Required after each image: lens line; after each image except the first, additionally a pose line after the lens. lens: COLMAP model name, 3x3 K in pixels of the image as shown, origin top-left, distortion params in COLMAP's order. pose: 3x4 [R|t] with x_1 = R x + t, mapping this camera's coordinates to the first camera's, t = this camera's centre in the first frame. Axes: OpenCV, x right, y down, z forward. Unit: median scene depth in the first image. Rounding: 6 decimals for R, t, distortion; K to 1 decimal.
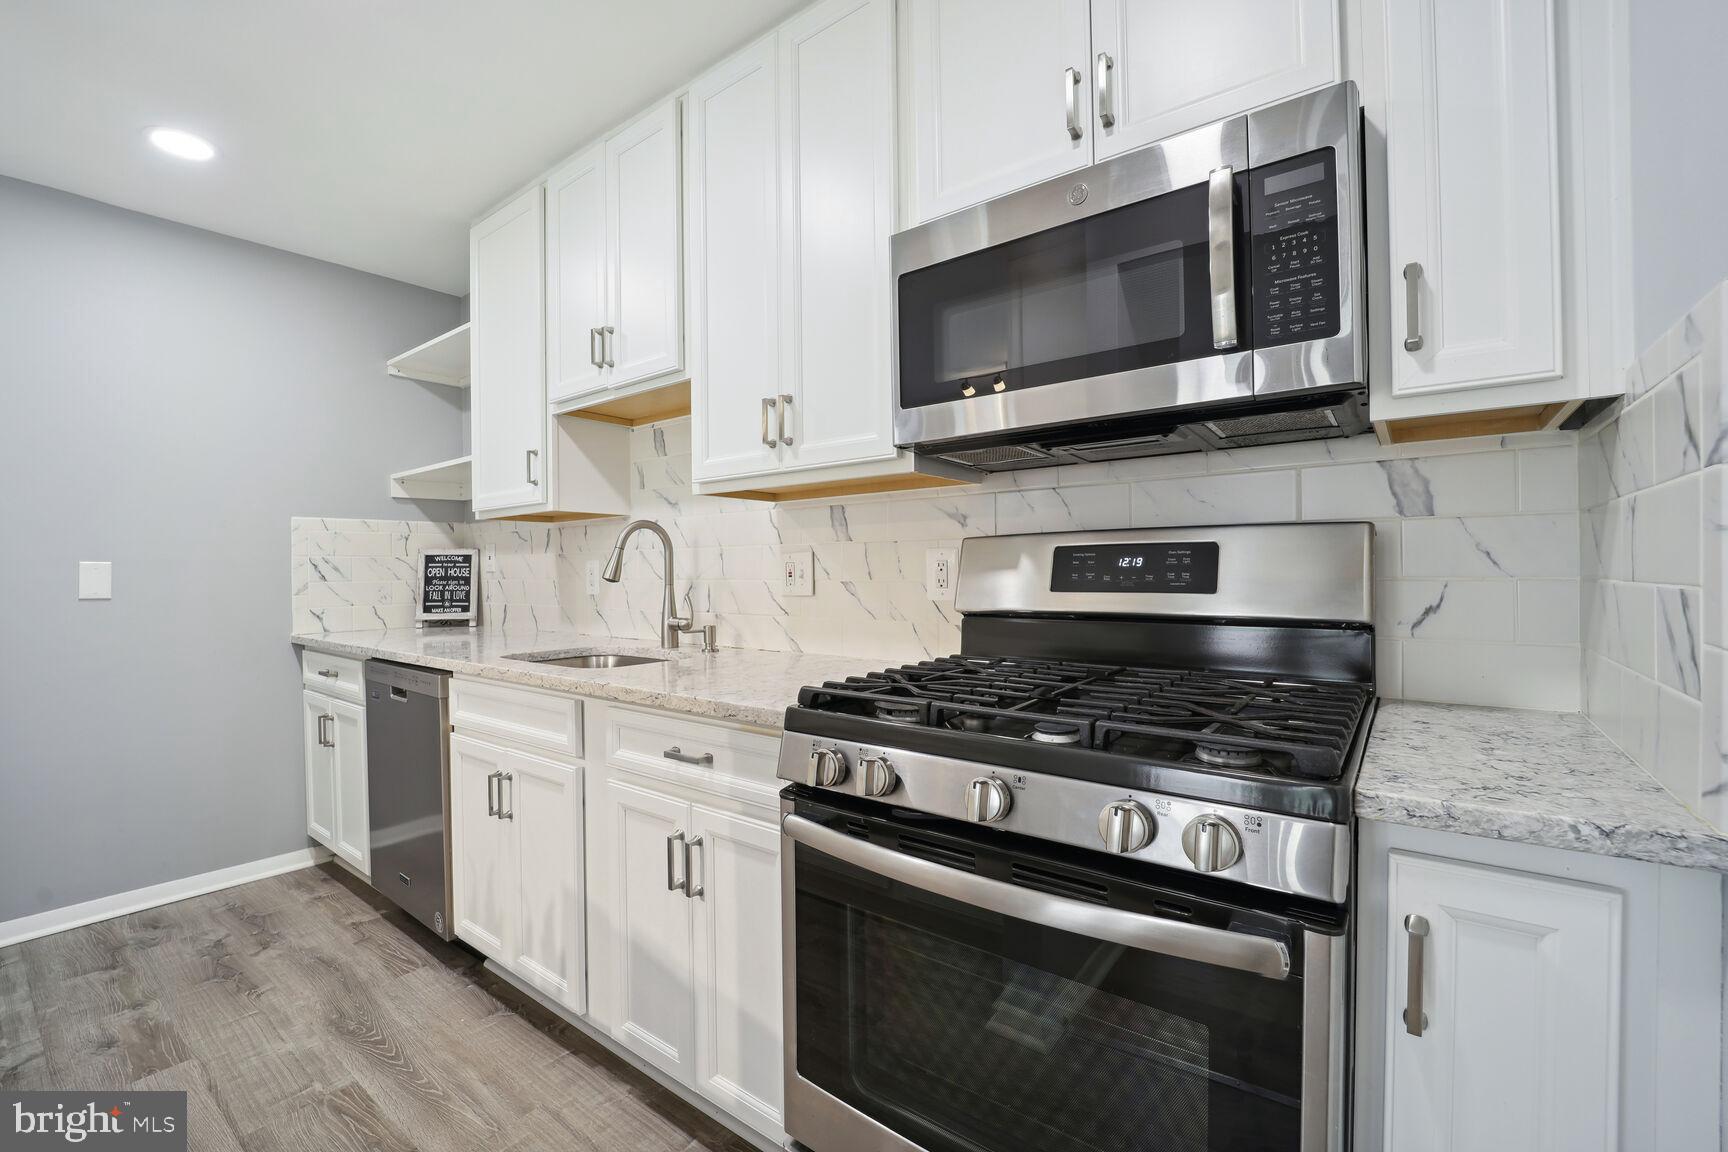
lens RADIAL K [[709.8, 0, 870.9], [0, 709.8, 574.8], [0, 0, 1]] dist [-0.021465, 0.000362]
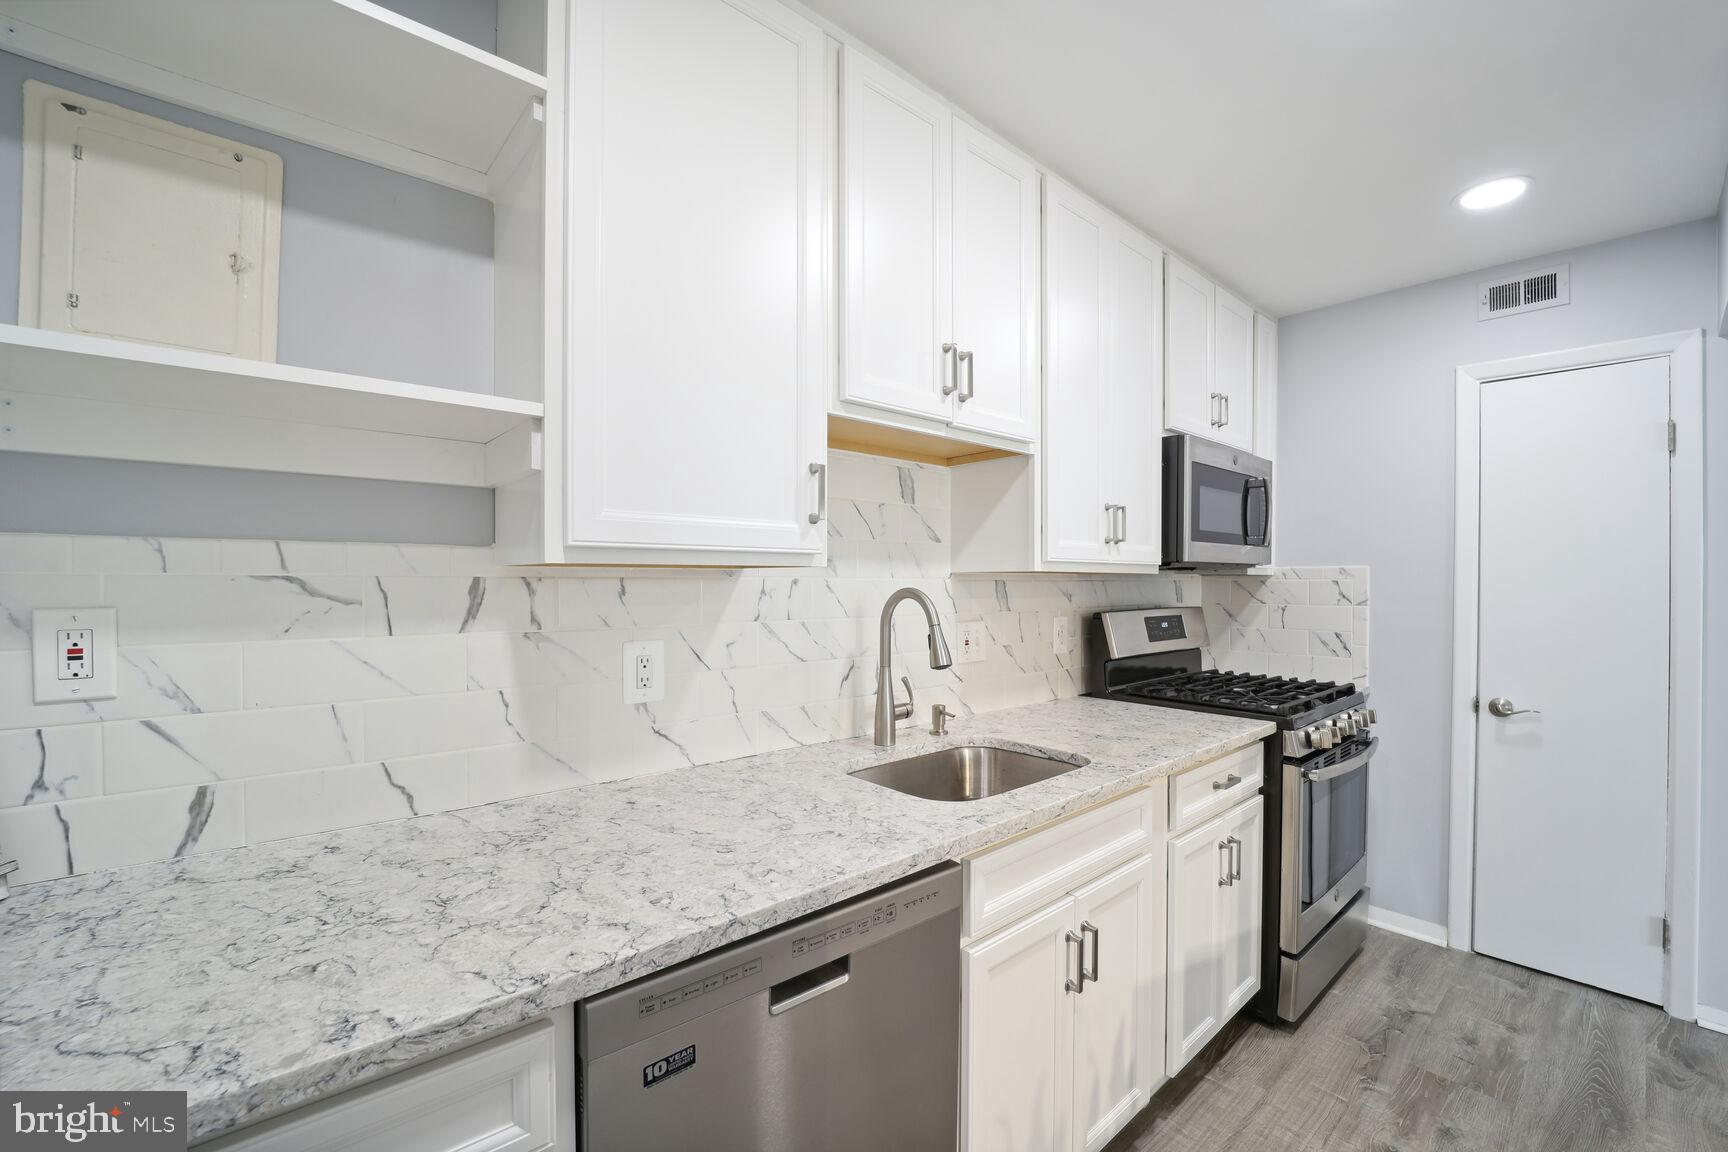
lens RADIAL K [[709.8, 0, 854.7], [0, 709.8, 578.2], [0, 0, 1]] dist [-0.021465, 0.000362]
pose [[0.215369, 0.012945, 0.976447, -1.223882], [-0.000512, 0.999913, -0.013143, -0.085447], [-0.976533, 0.002330, 0.215357, 0.980555]]
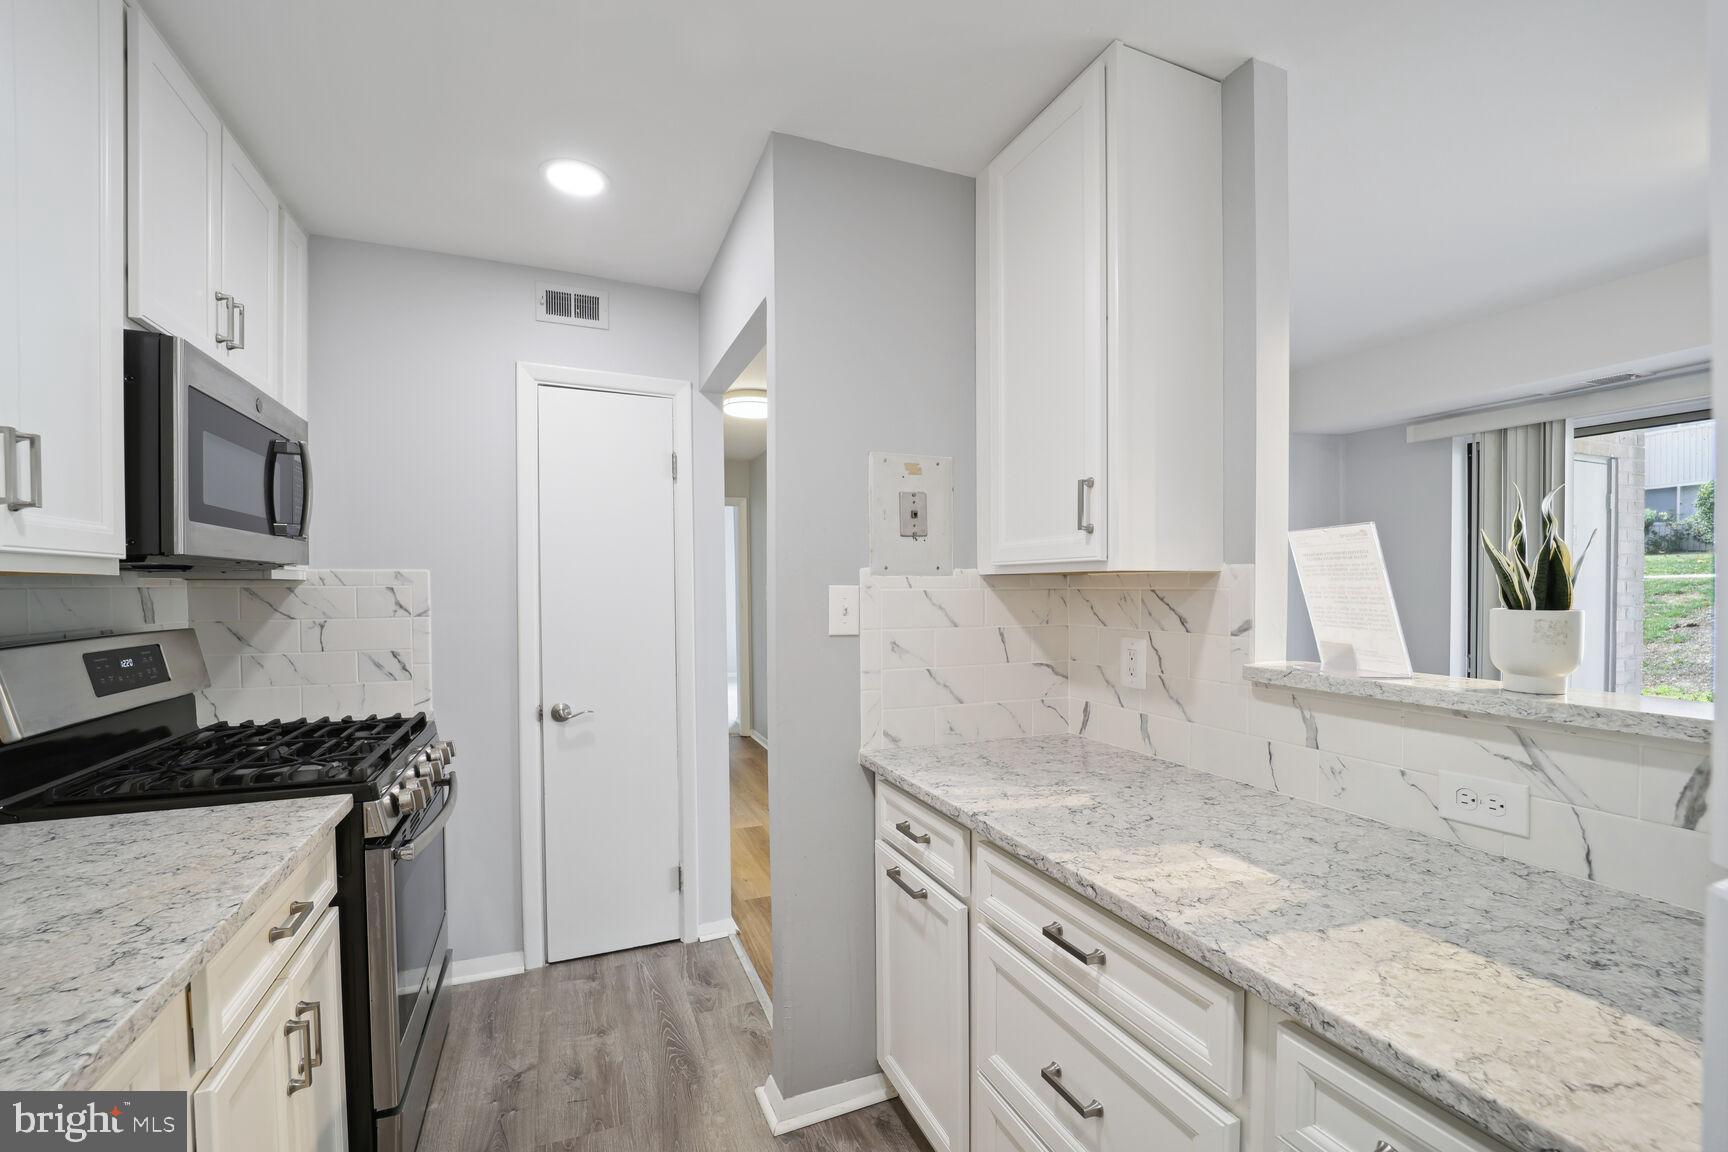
lens RADIAL K [[709.8, 0, 850.5], [0, 709.8, 605.2], [0, 0, 1]] dist [-0.021465, 0.000362]
pose [[-0.860234, -0.001676, 0.509897, -0.867134], [0.012004, 0.999651, 0.023537, -0.088172], [-0.509759, 0.026368, -0.859913, 0.945346]]
